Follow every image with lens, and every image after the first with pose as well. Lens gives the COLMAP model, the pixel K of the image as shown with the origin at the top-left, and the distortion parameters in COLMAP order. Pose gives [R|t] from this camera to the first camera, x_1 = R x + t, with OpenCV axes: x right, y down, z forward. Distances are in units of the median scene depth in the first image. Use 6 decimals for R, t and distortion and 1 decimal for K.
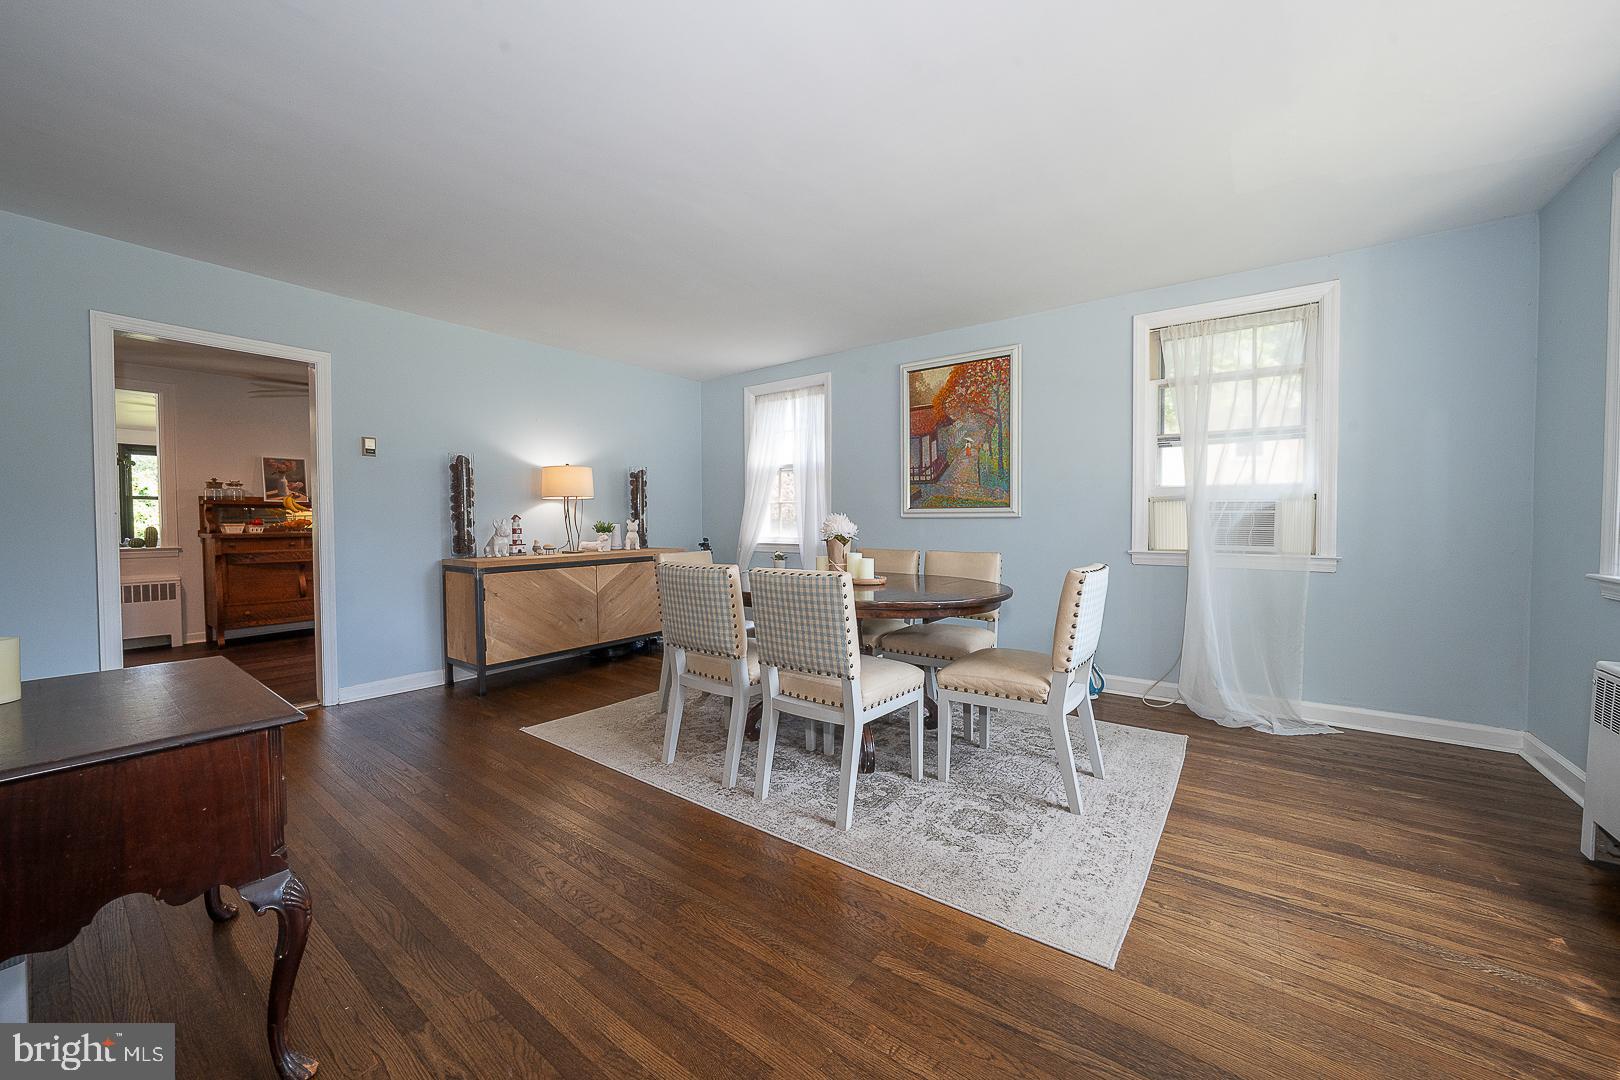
lens RADIAL K [[594.3, 0, 810.0], [0, 594.3, 540.0], [0, 0, 1]] dist [0.000253, 0.000009]
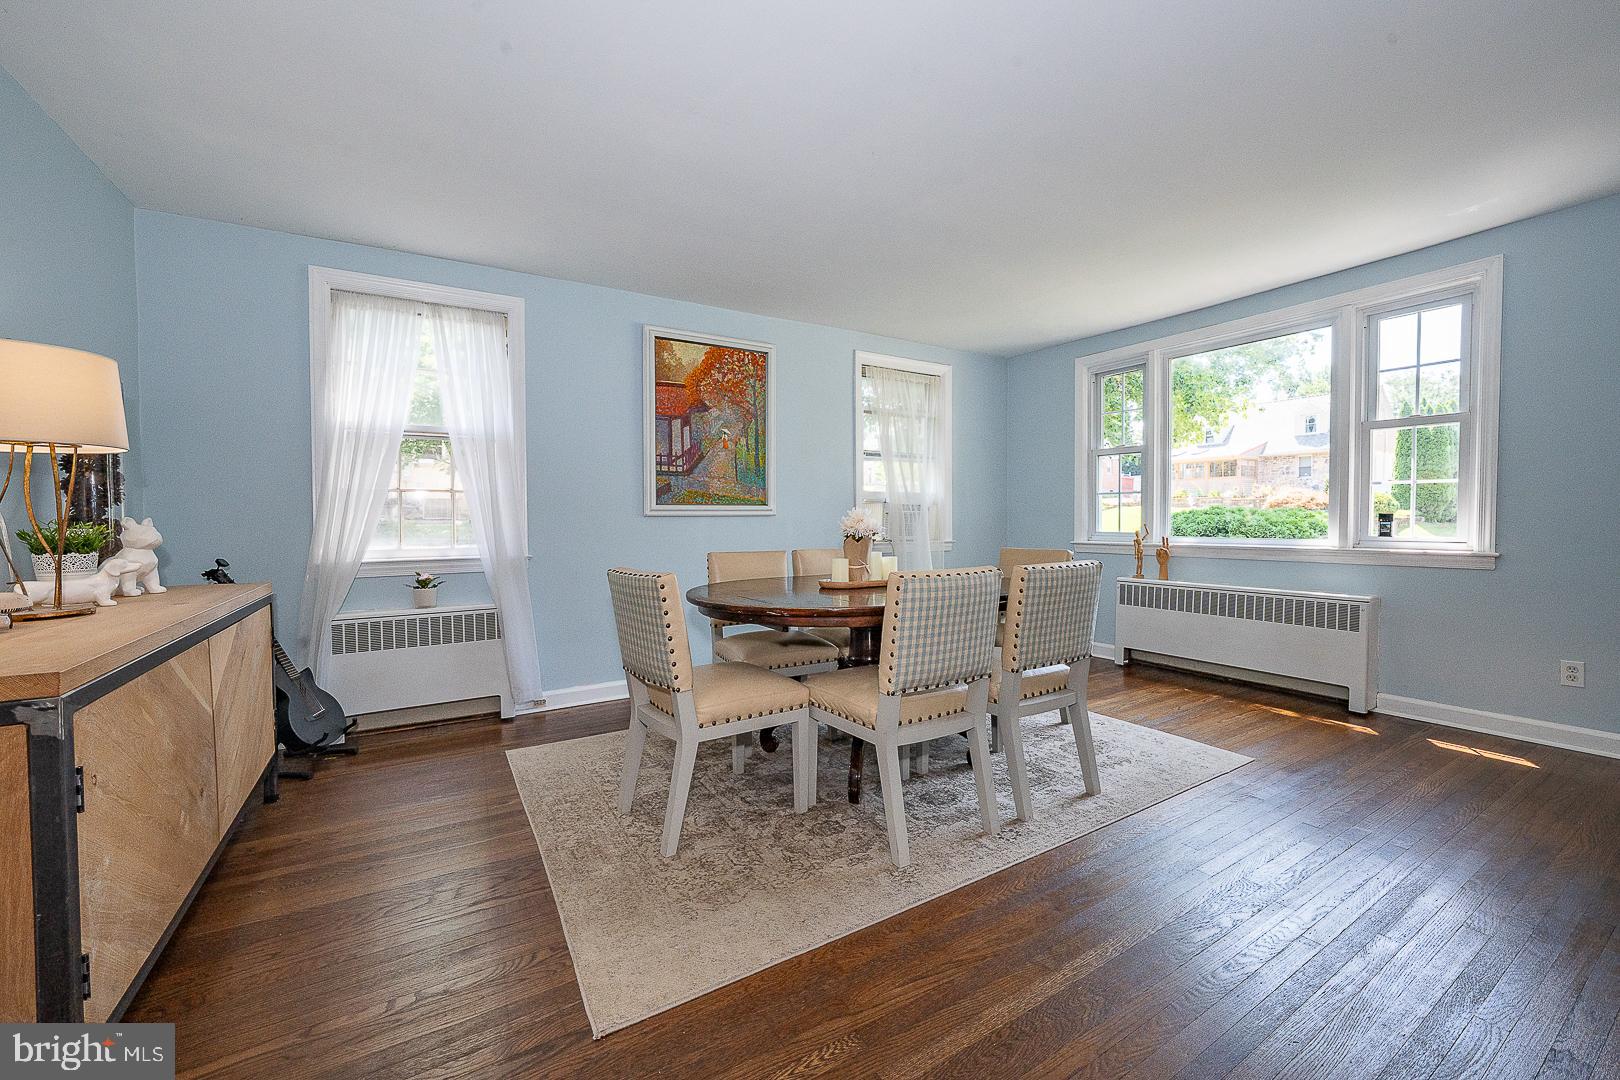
lens RADIAL K [[638.4, 0, 810.0], [0, 638.4, 540.0], [0, 0, 1]] dist [-0.000483, 0.000018]
pose [[0.382994, -0.031397, 0.923217, -0.588494], [0.037982, 0.999112, 0.018221, -0.012848], [-0.922970, 0.028087, 0.383846, 0.491458]]
